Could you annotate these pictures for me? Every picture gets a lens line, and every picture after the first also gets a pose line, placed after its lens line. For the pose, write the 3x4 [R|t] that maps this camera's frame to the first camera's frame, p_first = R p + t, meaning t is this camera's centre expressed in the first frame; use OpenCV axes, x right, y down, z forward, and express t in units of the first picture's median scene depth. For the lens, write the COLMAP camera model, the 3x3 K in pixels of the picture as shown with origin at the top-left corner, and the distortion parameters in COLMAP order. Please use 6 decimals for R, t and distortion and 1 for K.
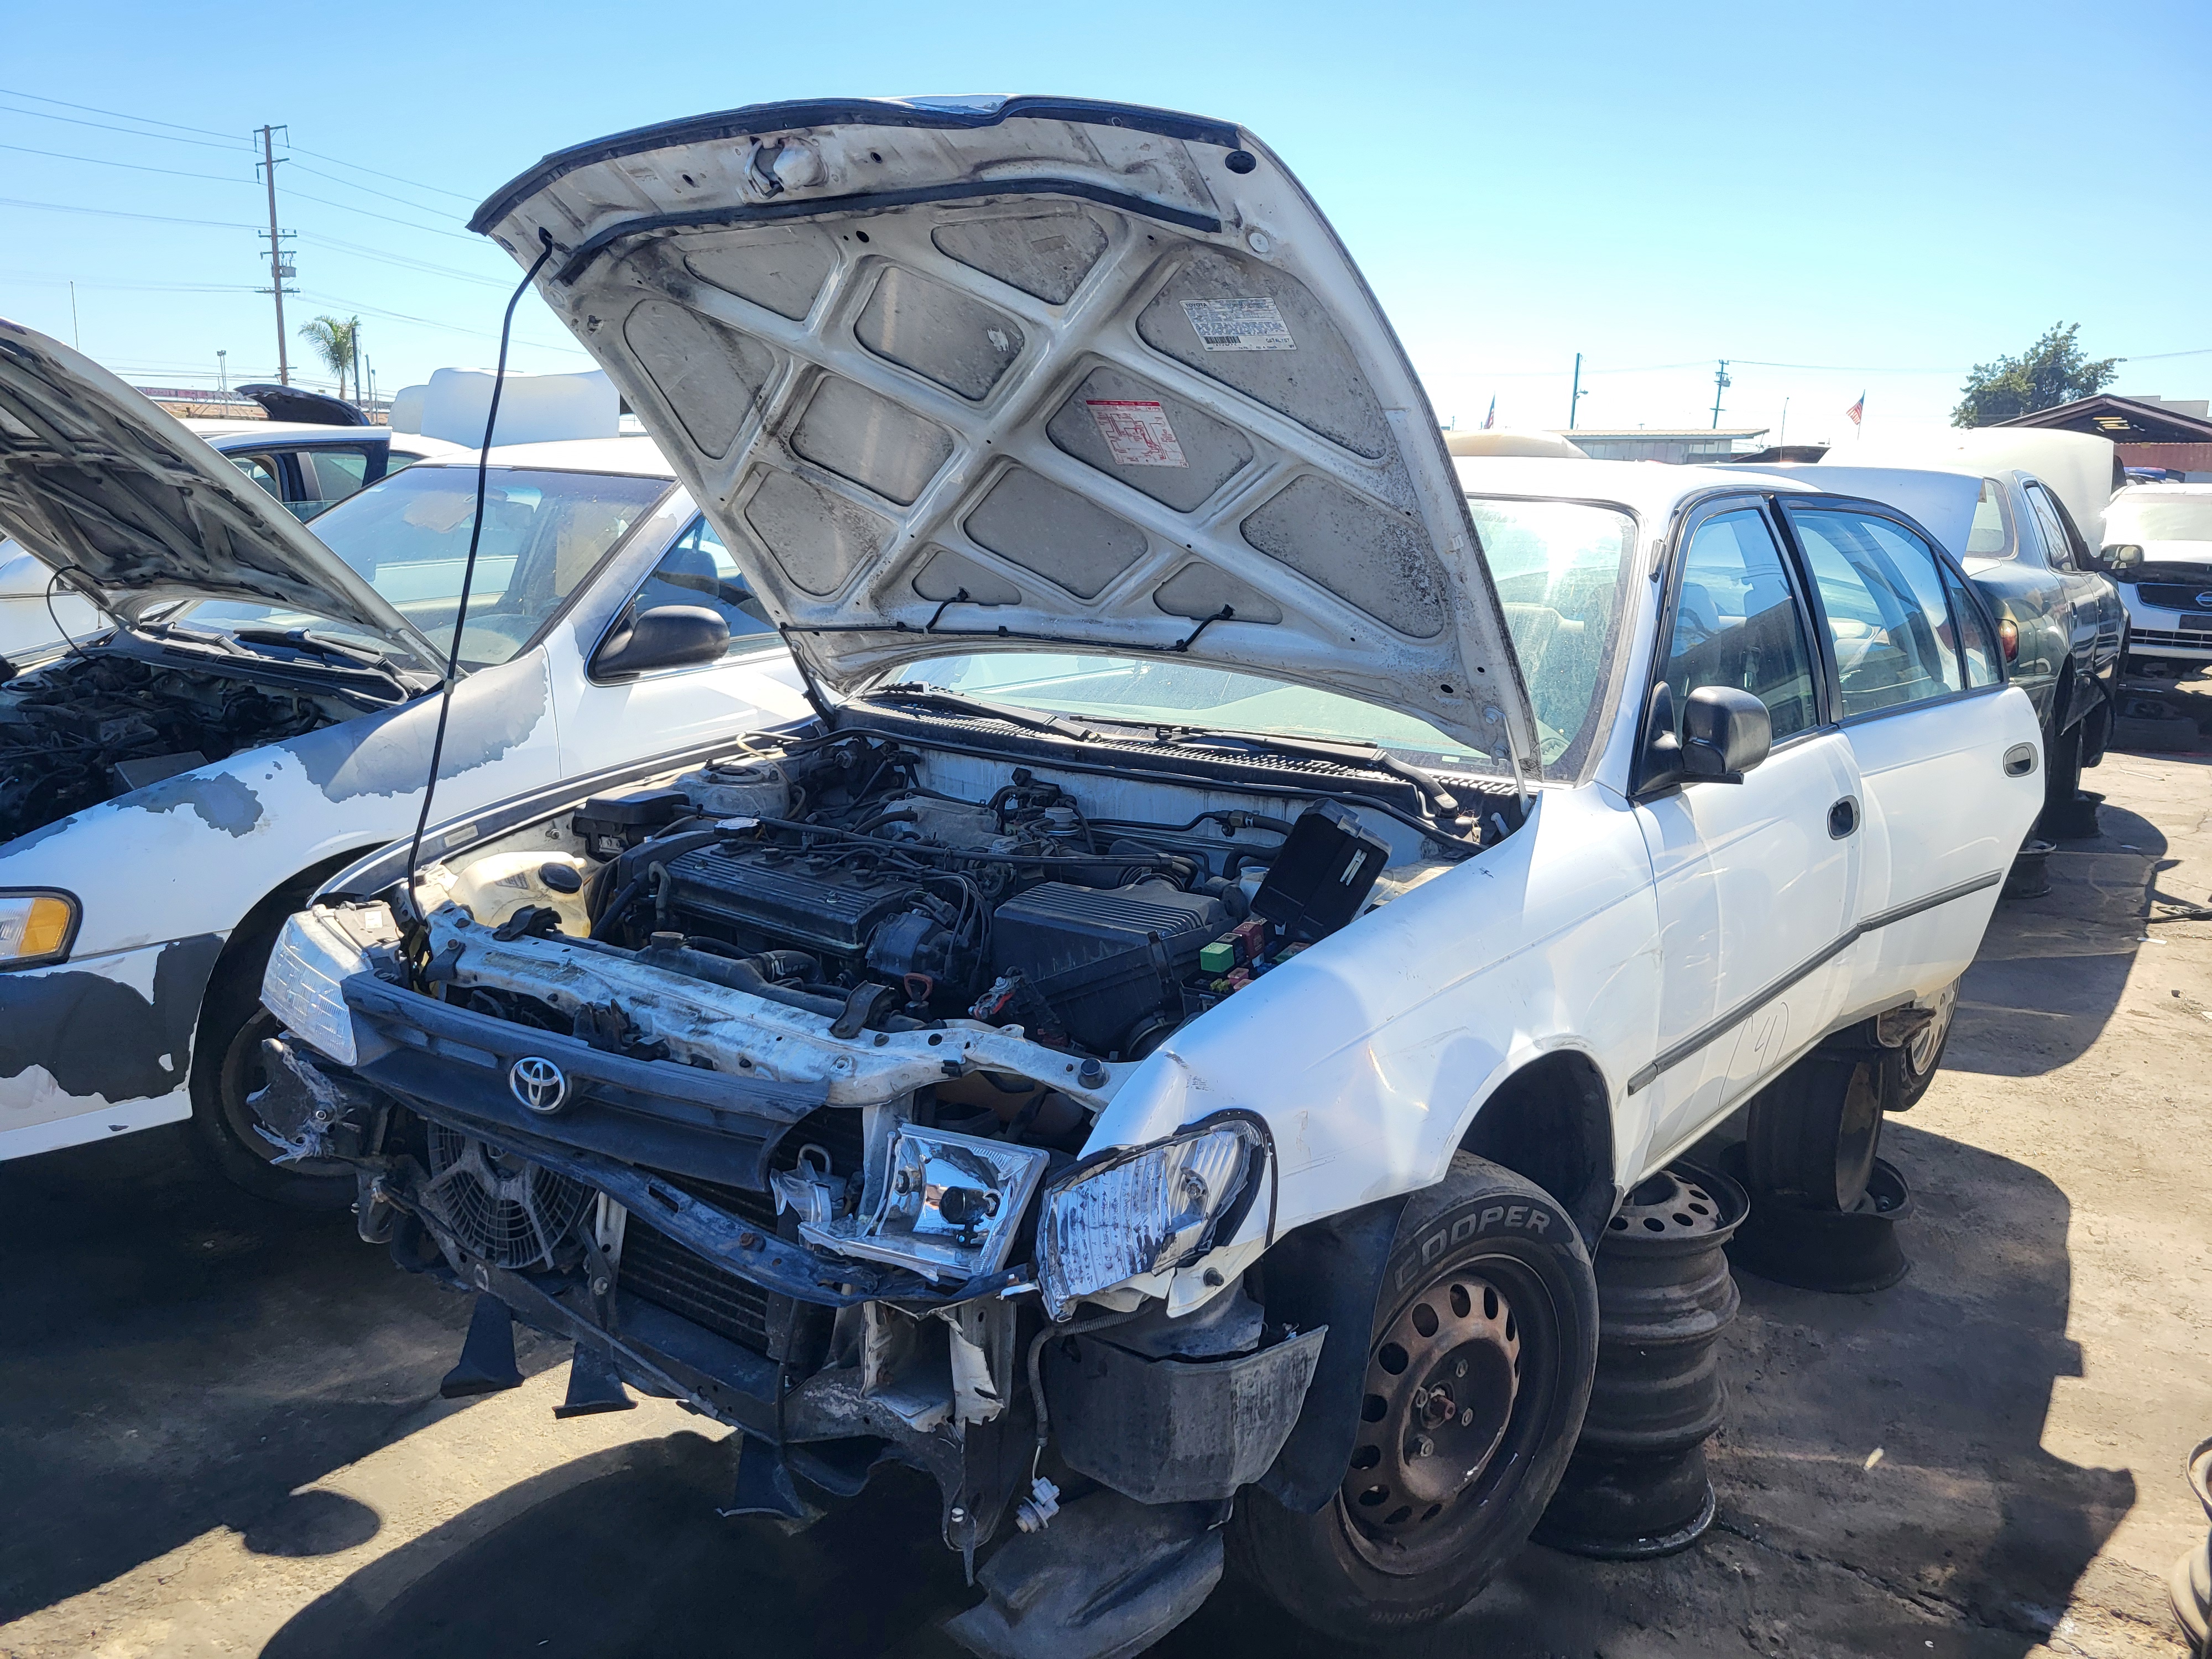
lens RADIAL K [[1659.3, 0, 1089.1], [0, 1659.3, 827.4], [0, 0, 1]] dist [0.051555, -0.029483]
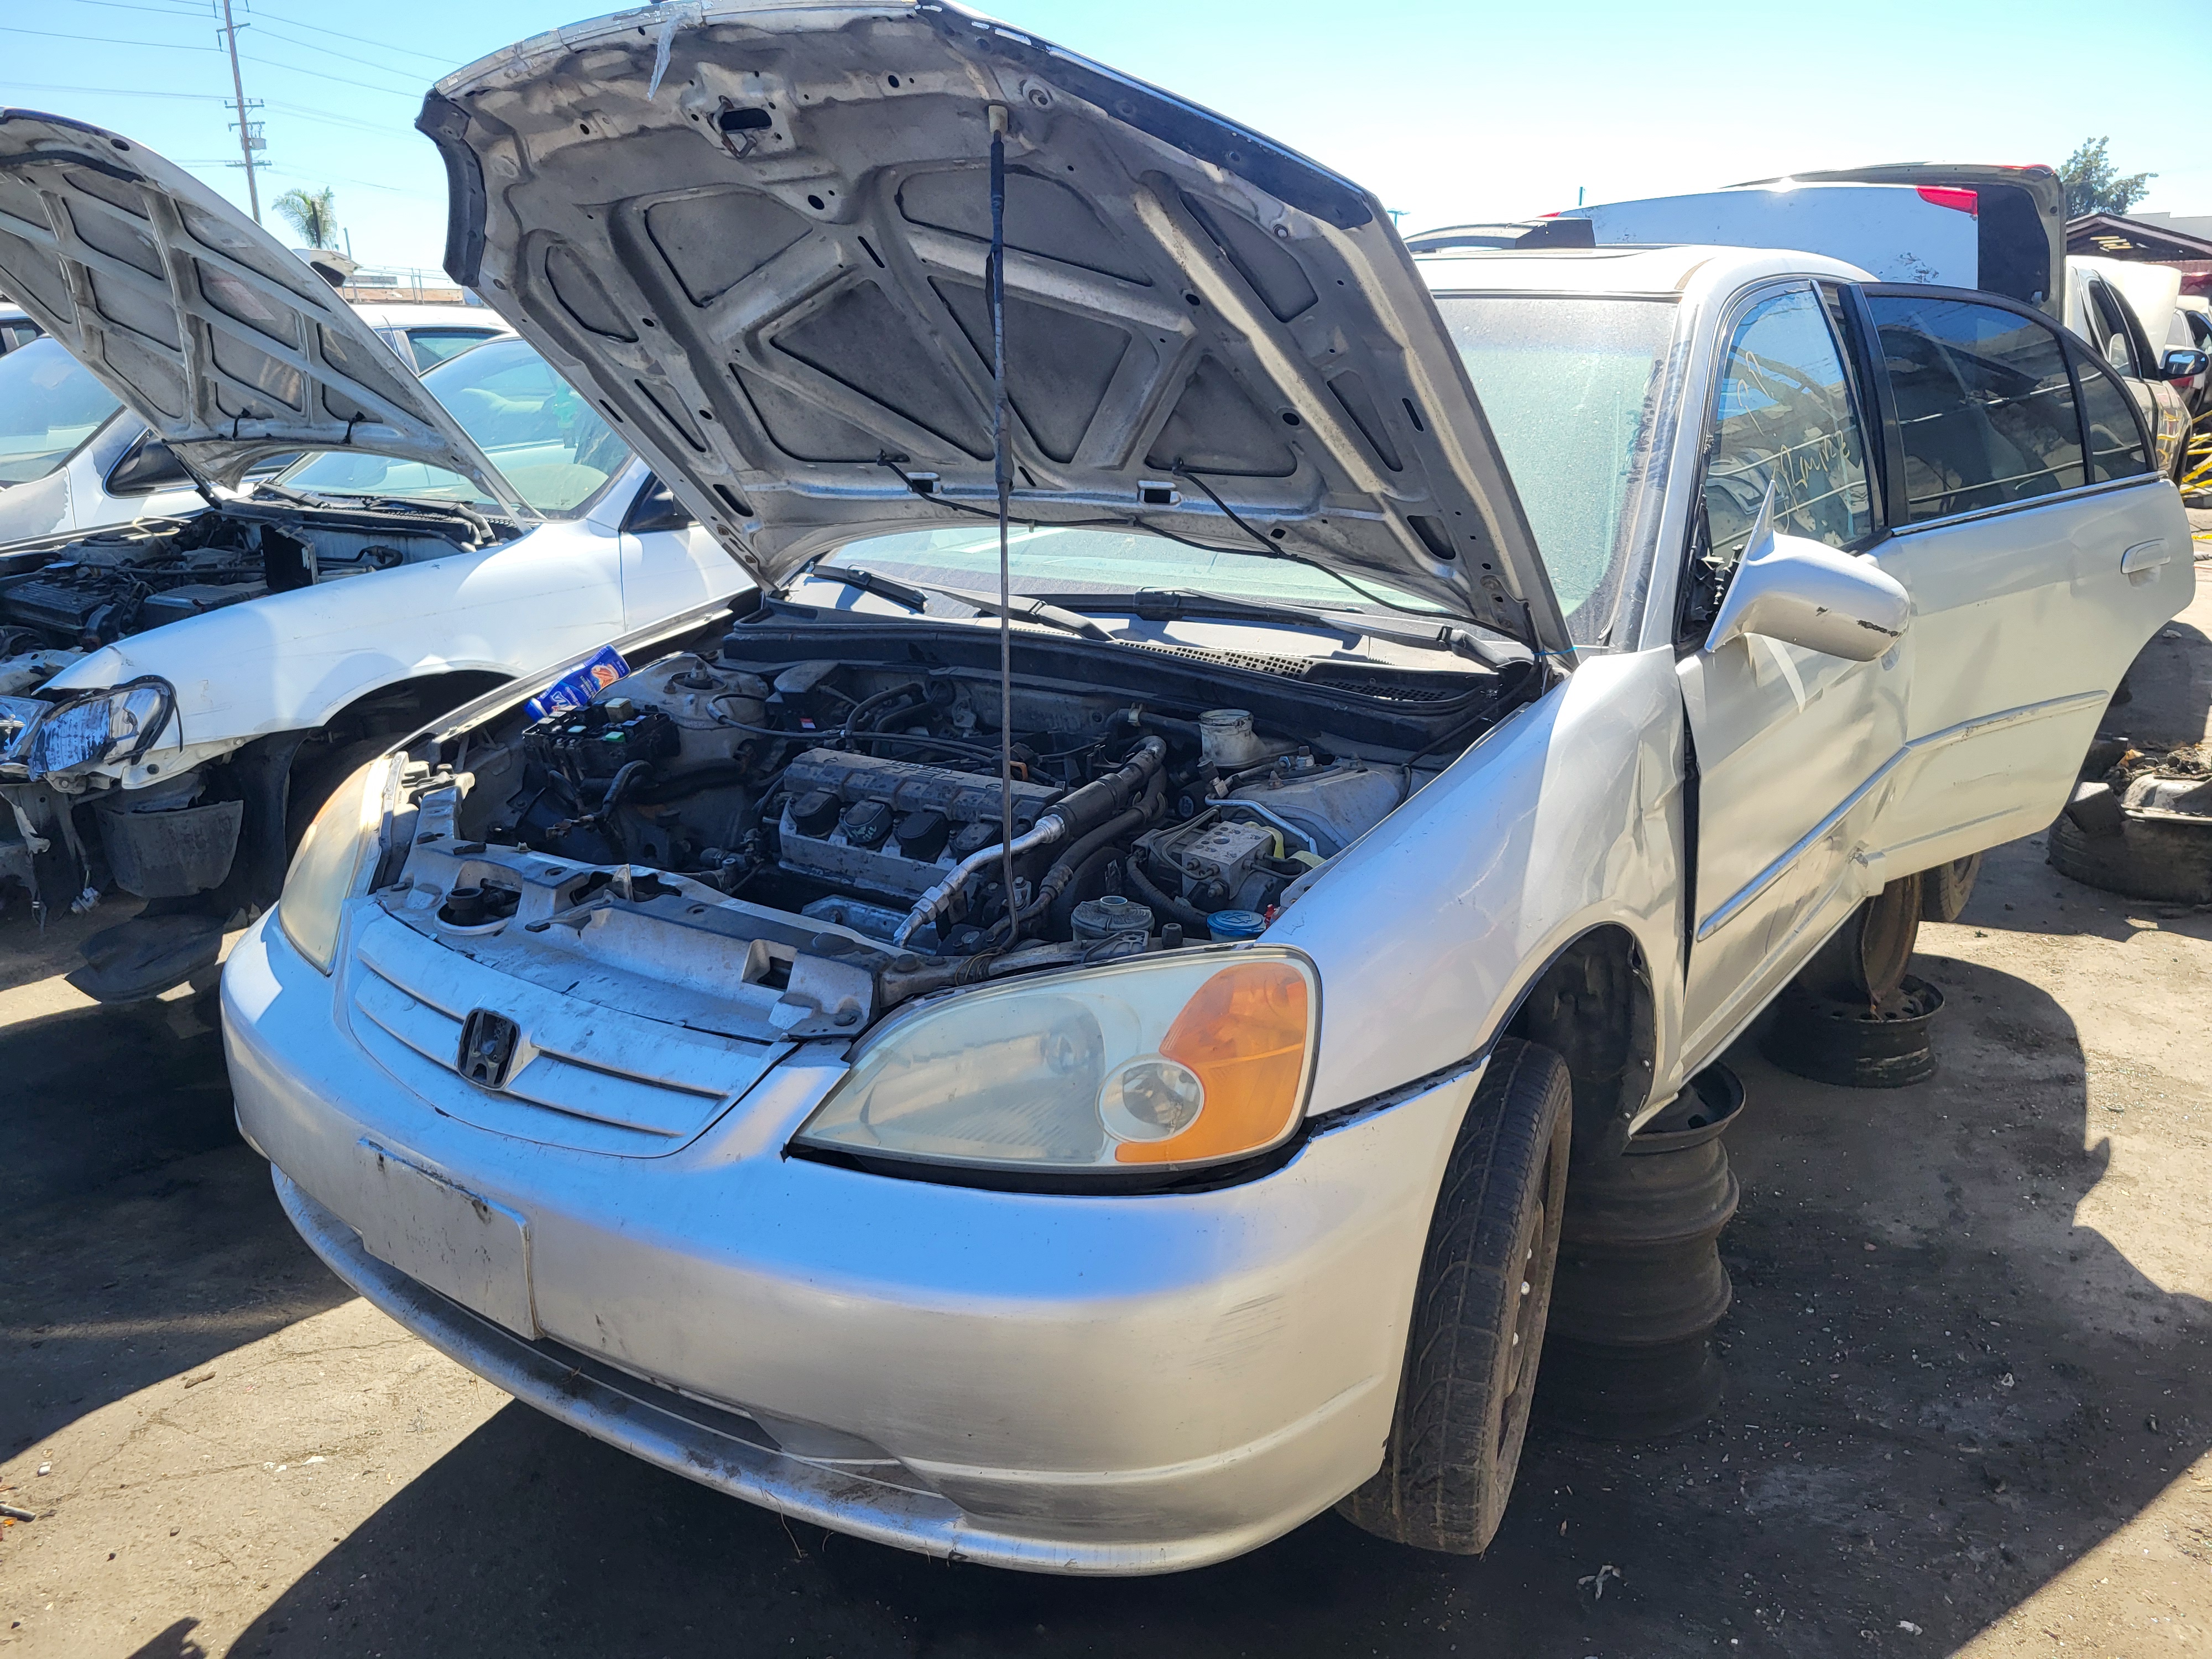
lens RADIAL K [[1659.3, 0, 1120.2], [0, 1659.3, 828.1], [0, 0, 1]] dist [0.051555, -0.029483]
pose [[0.999480, -0.032244, -0.000670, 0.644815], [0.032192, 0.996191, 0.081036, 0.122989], [-0.001945, -0.081015, 0.996711, -0.488917]]
